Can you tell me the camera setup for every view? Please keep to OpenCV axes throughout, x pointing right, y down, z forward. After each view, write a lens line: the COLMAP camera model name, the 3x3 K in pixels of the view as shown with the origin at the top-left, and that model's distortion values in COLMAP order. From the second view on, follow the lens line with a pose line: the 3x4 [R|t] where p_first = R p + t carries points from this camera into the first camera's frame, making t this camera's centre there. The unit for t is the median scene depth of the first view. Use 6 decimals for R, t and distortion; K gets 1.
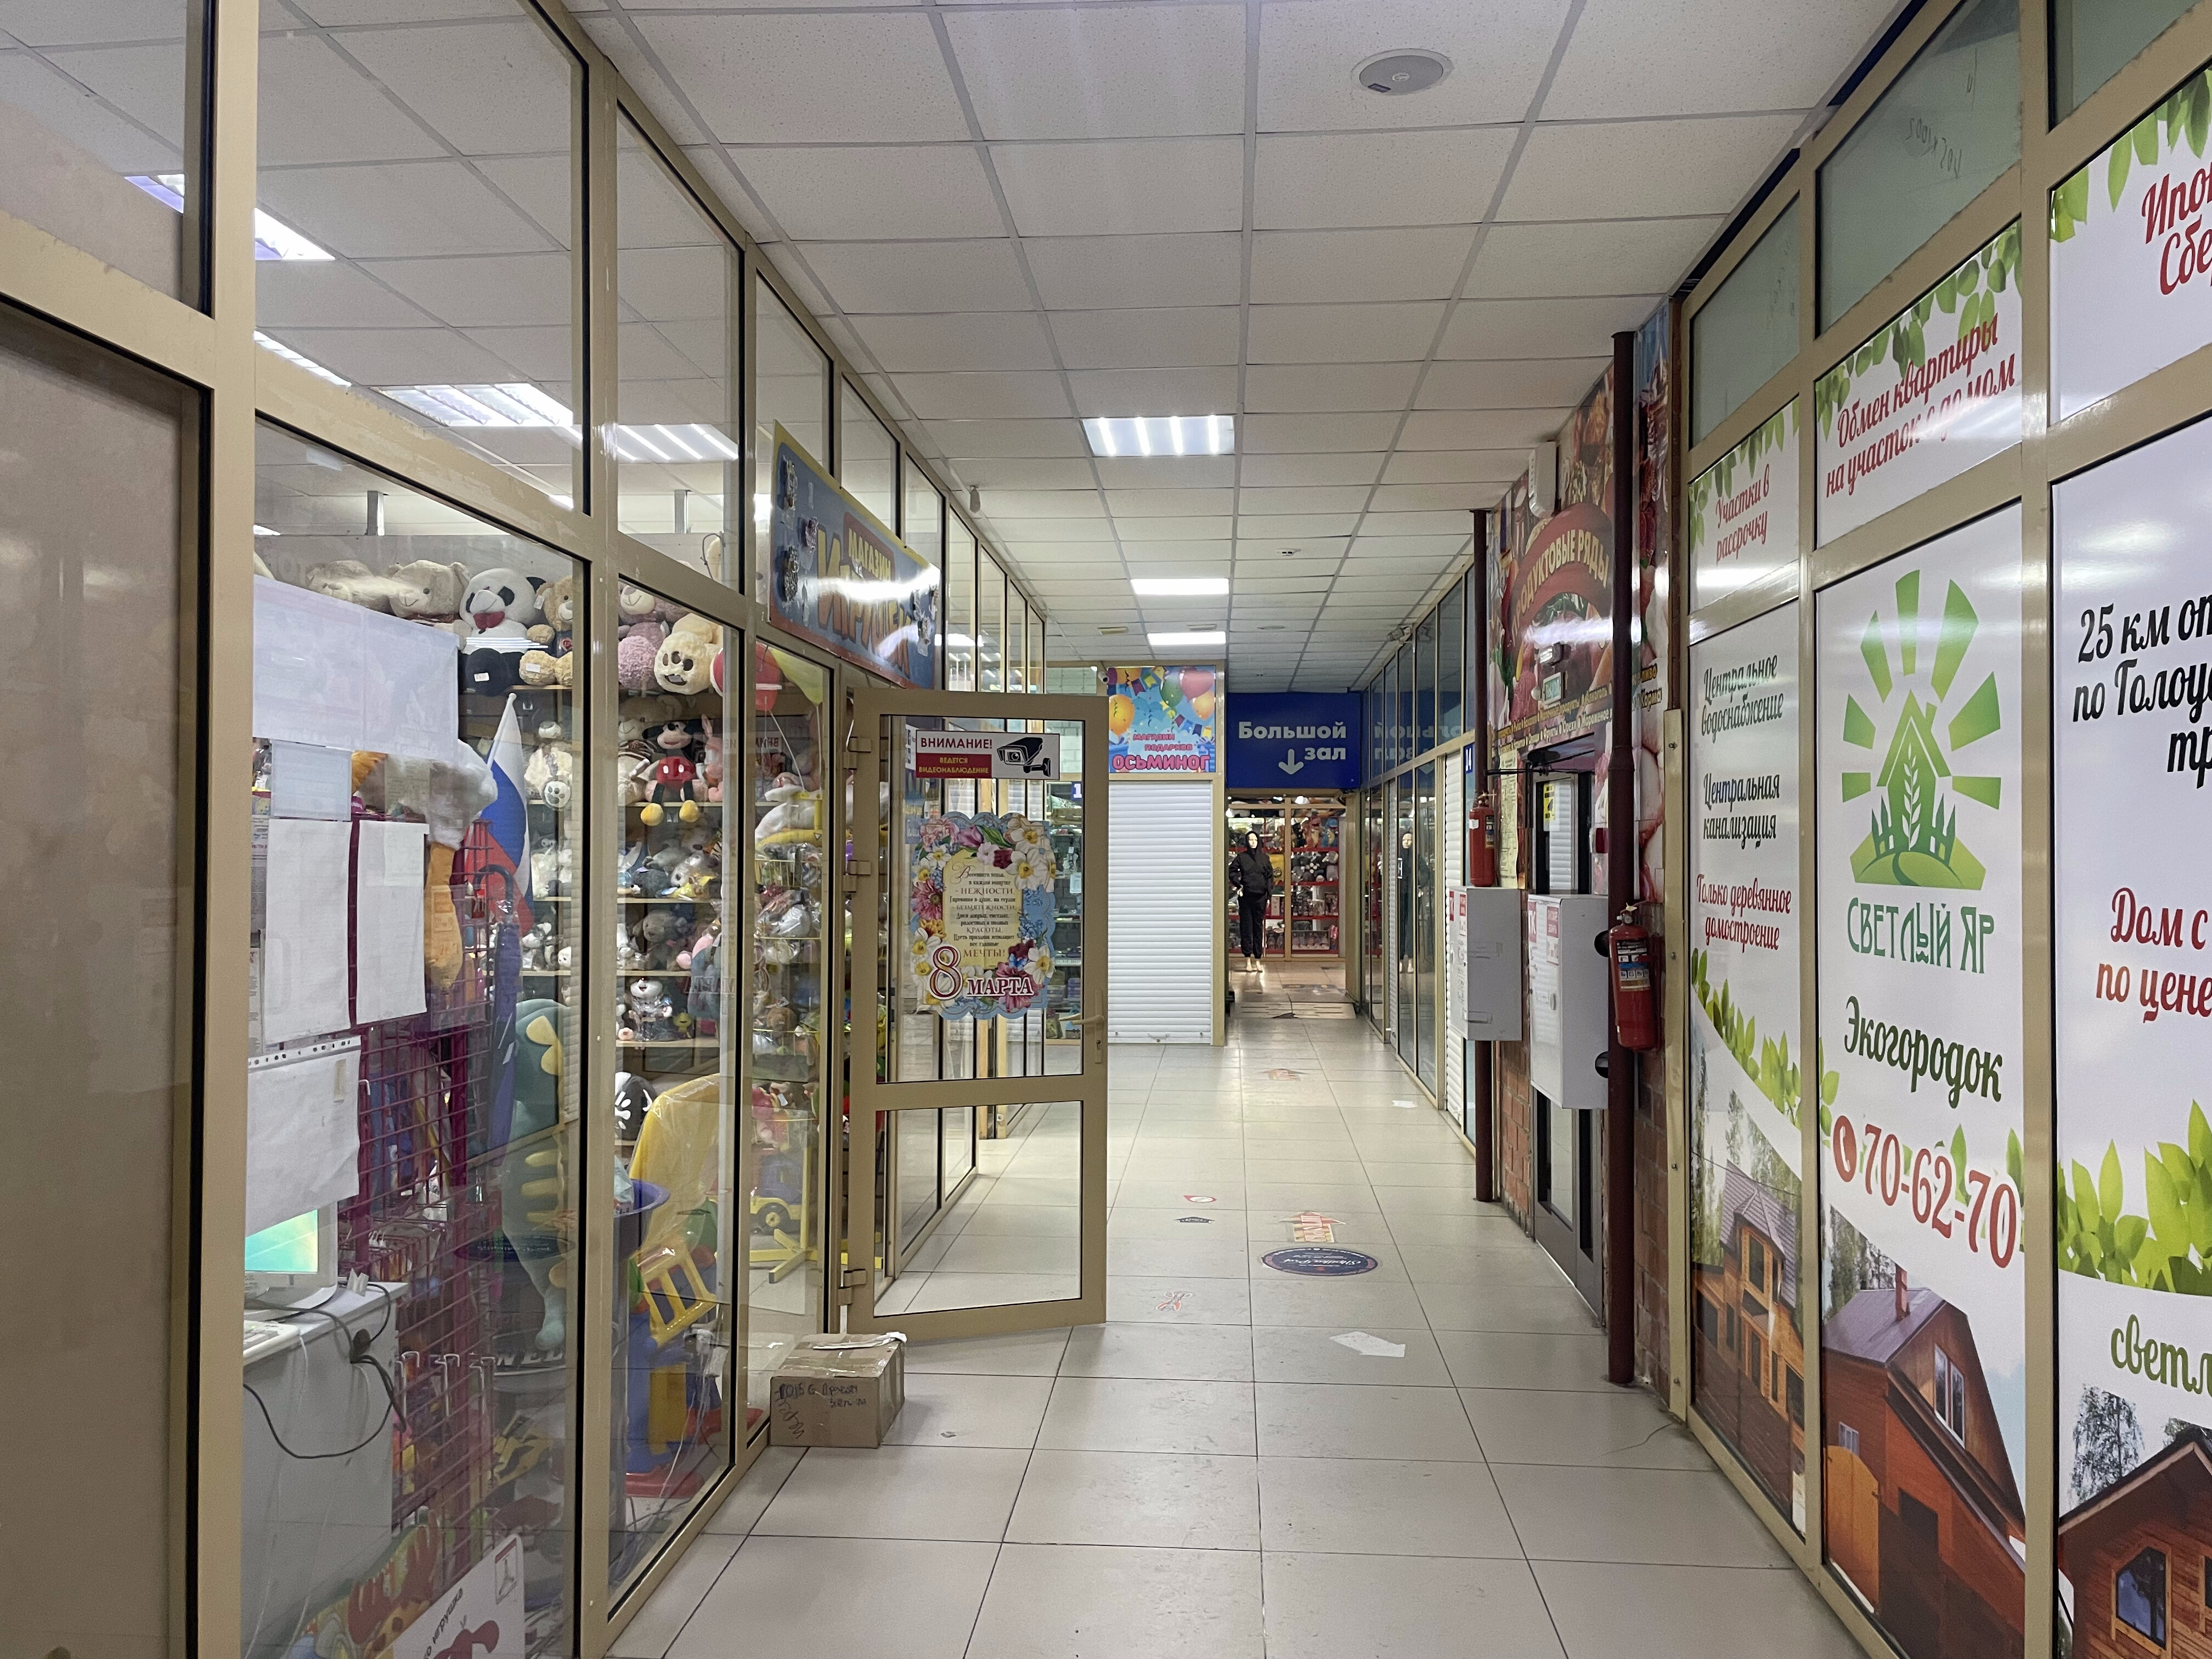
lens RADIAL K [[1674.5, 0, 1119.4], [0, 1674.5, 803.7], [0, 0, 1]] dist [0.107162, -0.167621]
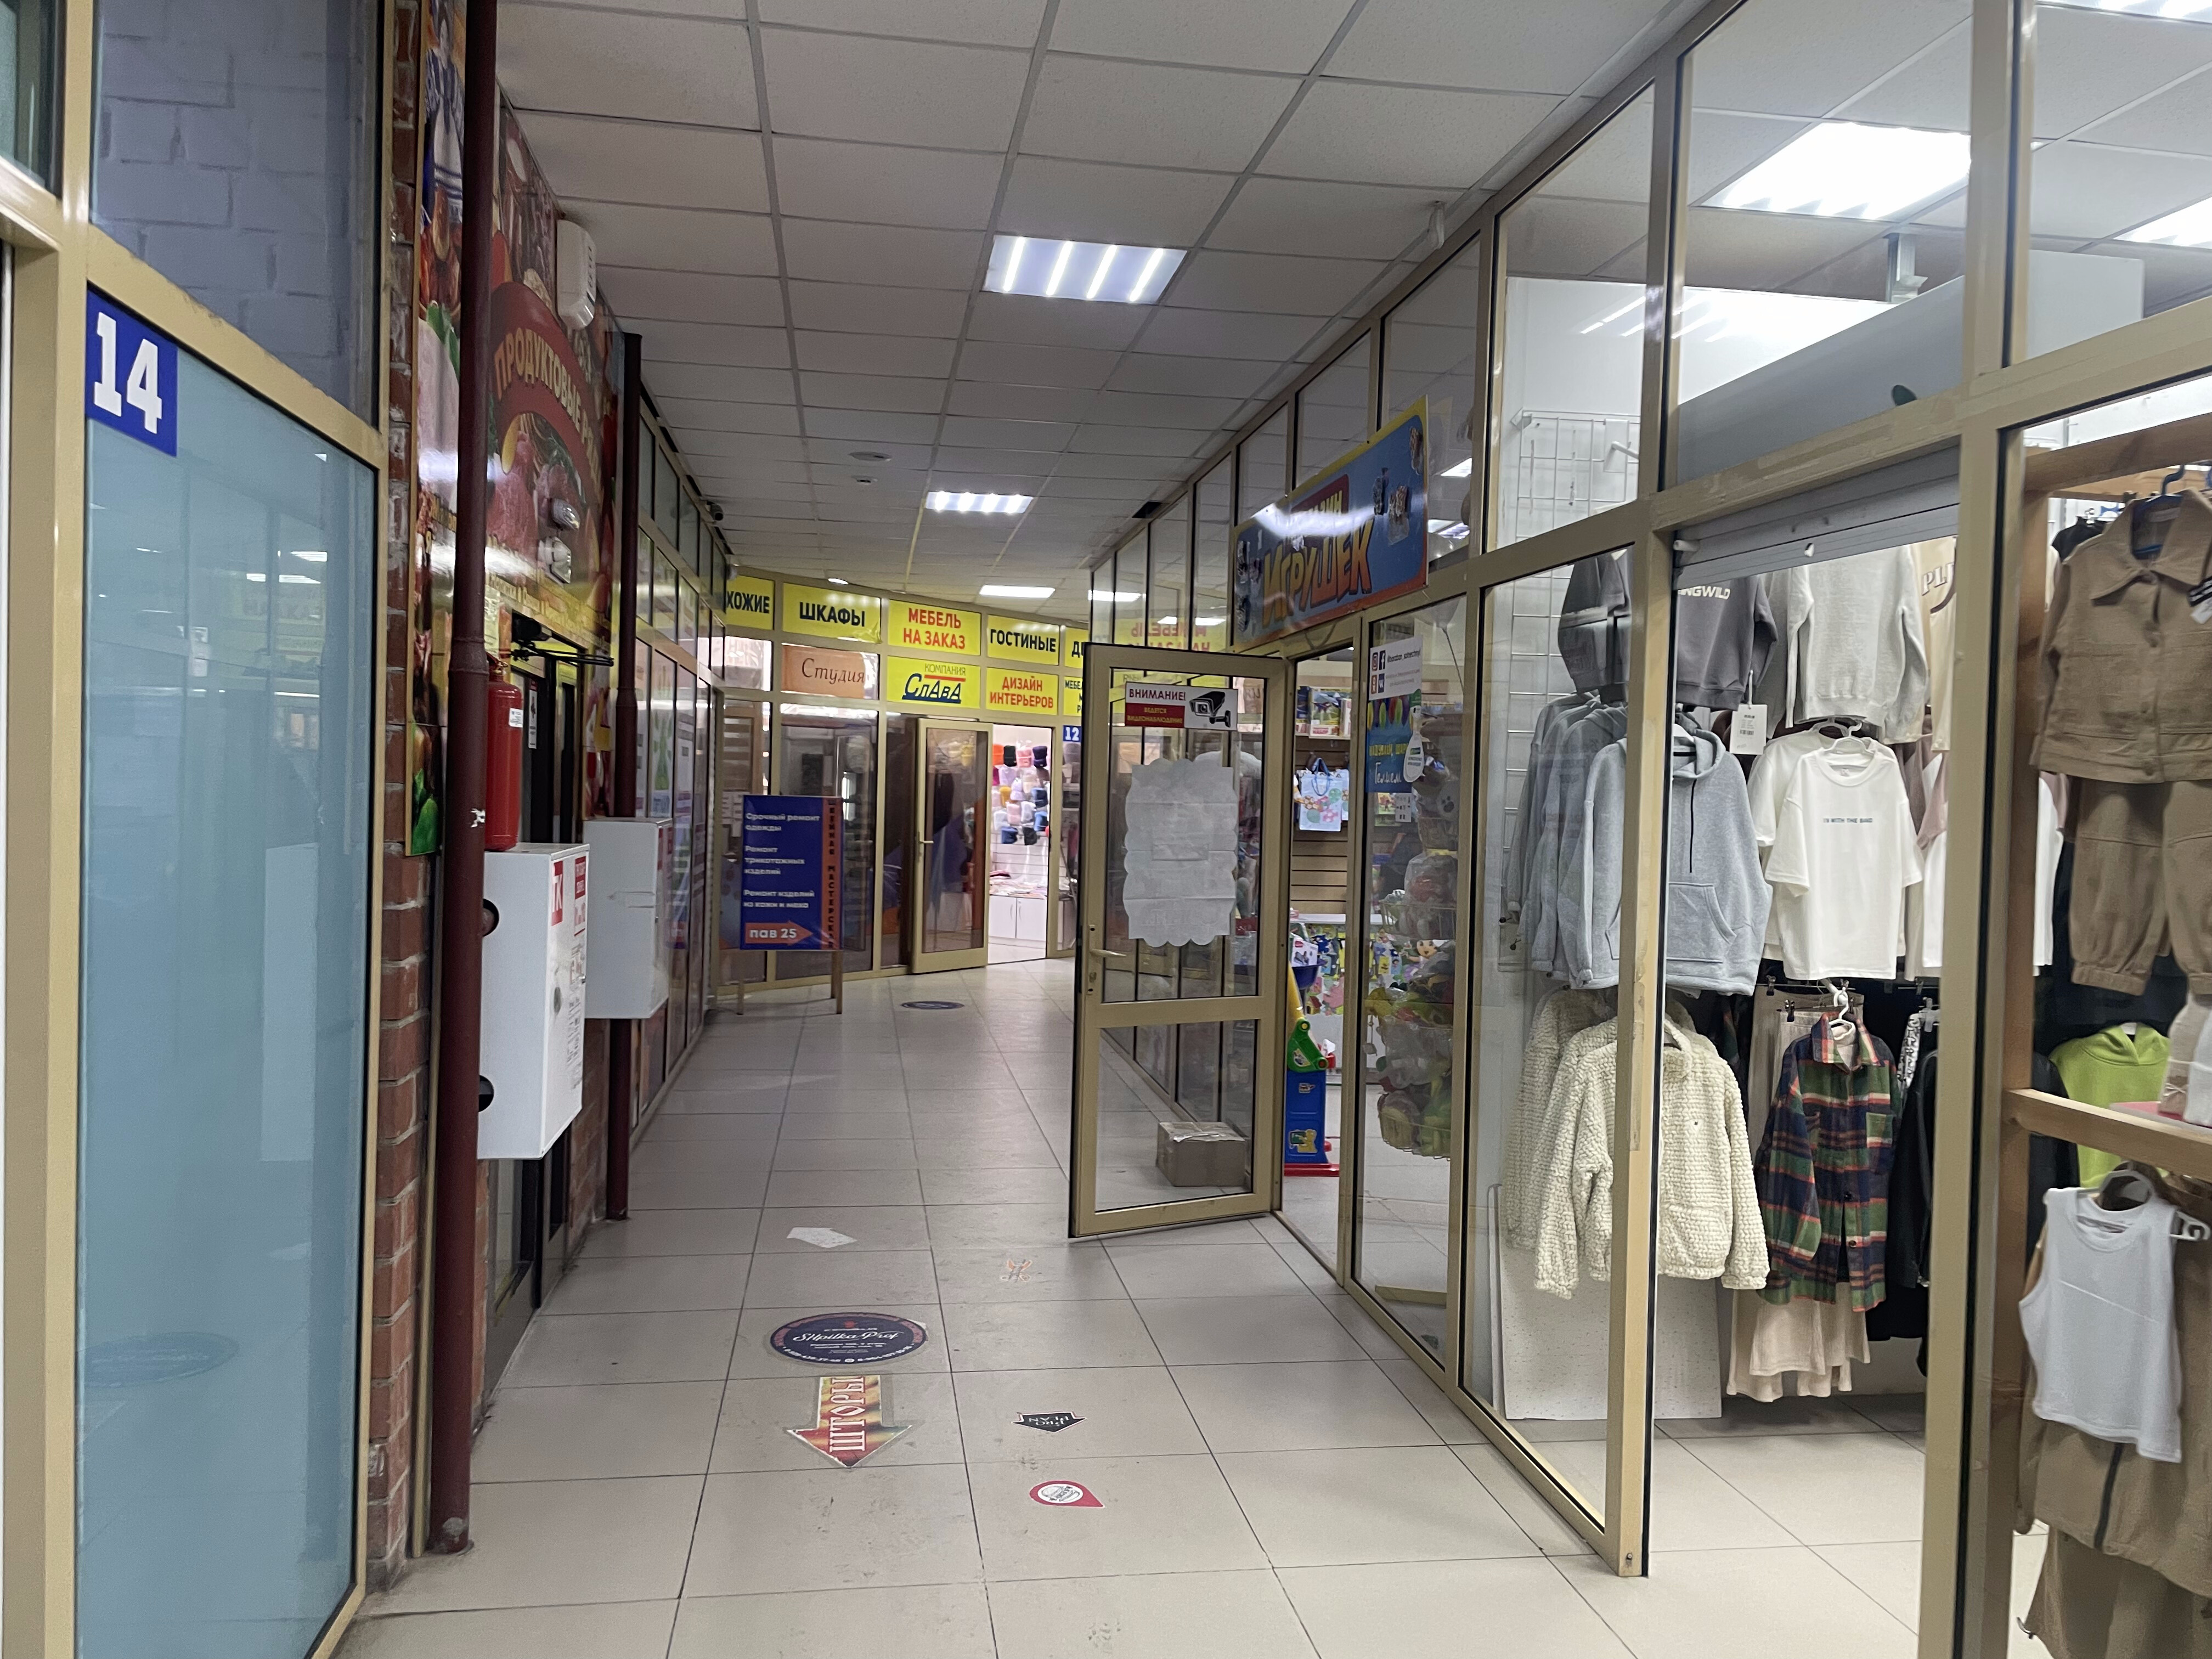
lens RADIAL K [[1674.5, 0, 1119.4], [0, 1674.5, 803.7], [0, 0, 1]] dist [0.107162, -0.167621]
pose [[-0.975416, -0.025245, -0.218922, 0.200883], [-0.025605, 0.999671, -0.001195, 0.037293], [0.218880, 0.004440, -0.975742, 2.052877]]
